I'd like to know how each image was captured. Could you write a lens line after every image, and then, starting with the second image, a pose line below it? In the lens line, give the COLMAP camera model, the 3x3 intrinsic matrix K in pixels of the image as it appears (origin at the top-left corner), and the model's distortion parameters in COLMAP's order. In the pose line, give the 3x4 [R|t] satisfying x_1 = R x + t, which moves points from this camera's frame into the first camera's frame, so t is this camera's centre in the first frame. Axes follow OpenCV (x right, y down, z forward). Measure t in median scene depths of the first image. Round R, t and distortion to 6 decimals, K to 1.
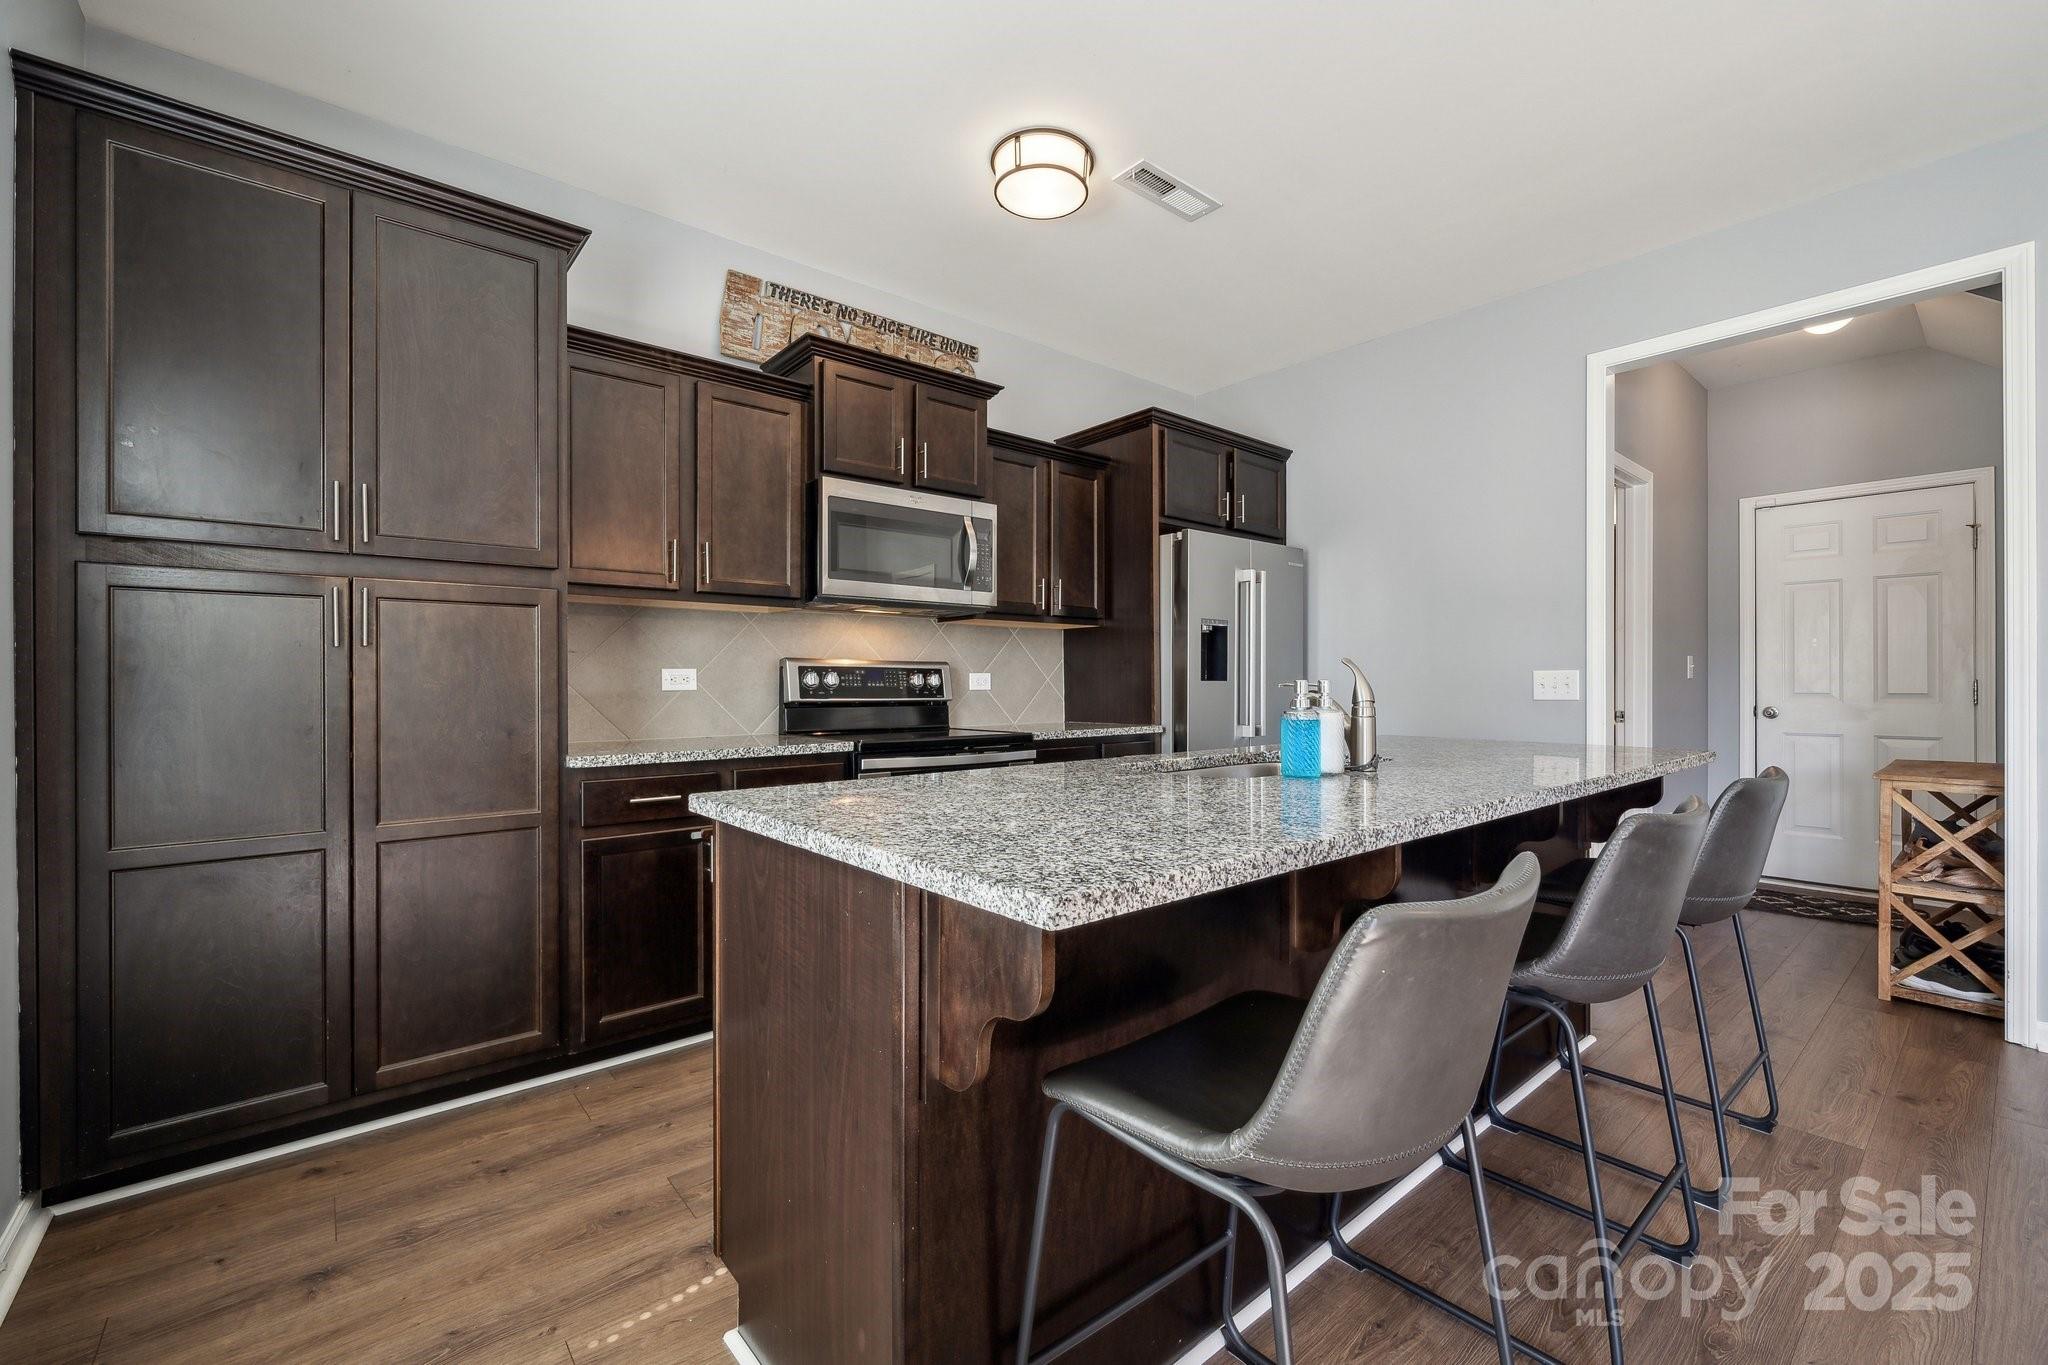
lens RADIAL K [[845.1, 0, 1014.7], [0, 845.1, 678.4], [0, 0, 1]] dist [0.000349, 0.000769]
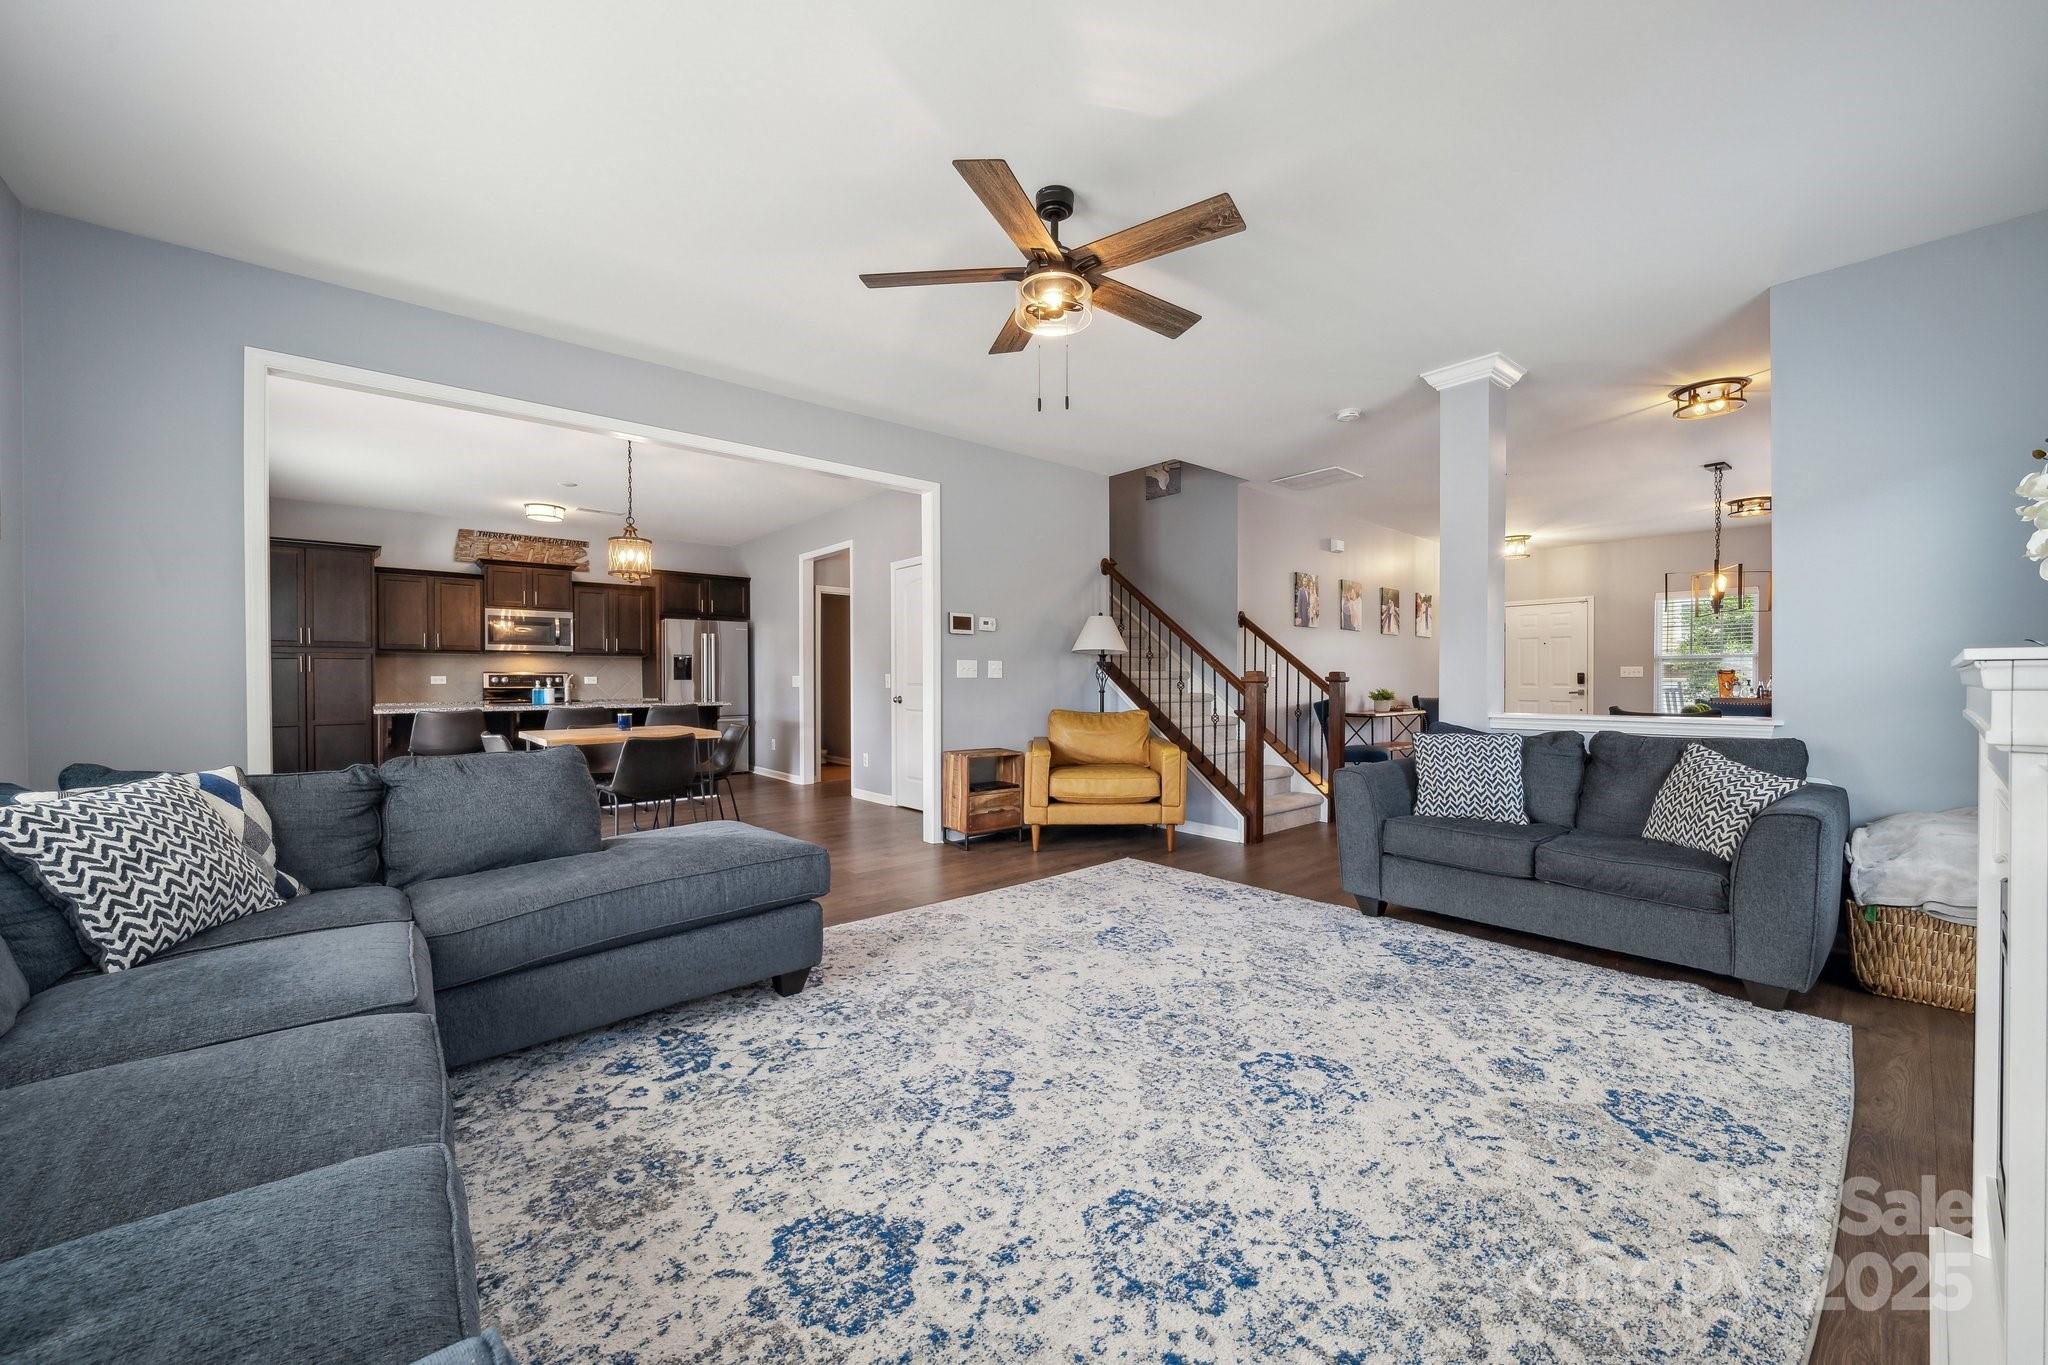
lens RADIAL K [[771.0, 0, 1025.1], [0, 771.0, 679.7], [0, 0, 1]] dist [-0.002060, -0.000334]
pose [[0.999865, -0.006242, 0.015216, 1.343137], [0.006137, 0.999957, 0.006943, -0.006421], [-0.015259, -0.006849, 0.999860, -1.402169]]
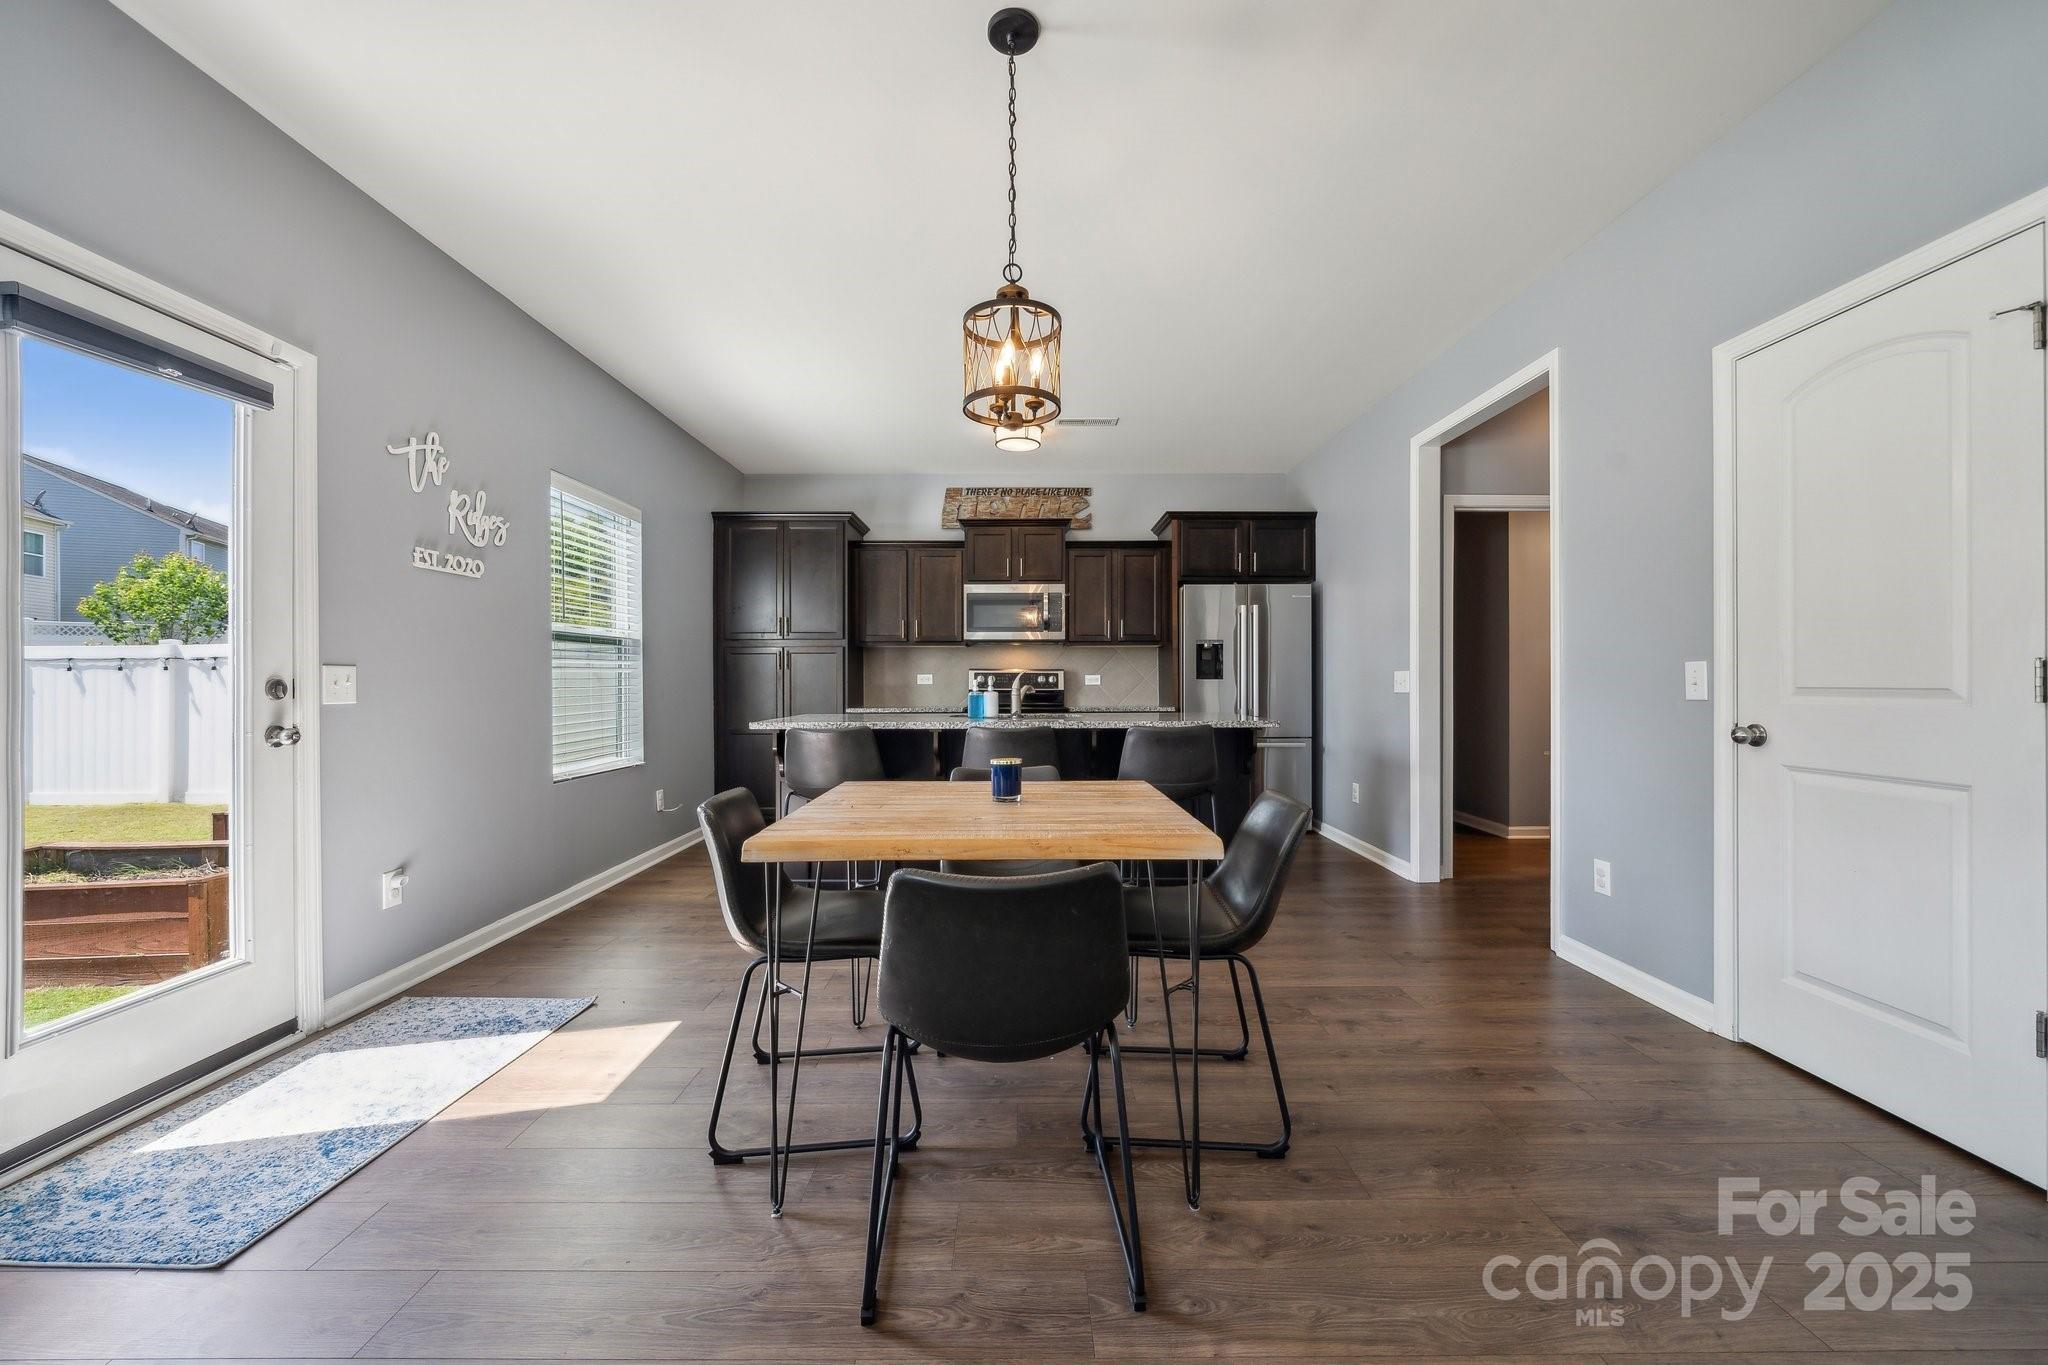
lens RADIAL K [[771.0, 0, 1021.9], [0, 771.0, 679.5], [0, 0, 1]] dist [-0.002060, -0.000334]
pose [[0.766323, -0.004689, -0.642439, 0.994989], [0.003904, 0.999989, -0.002642, 0.007418], [0.642444, -0.000483, 0.766332, -0.352823]]
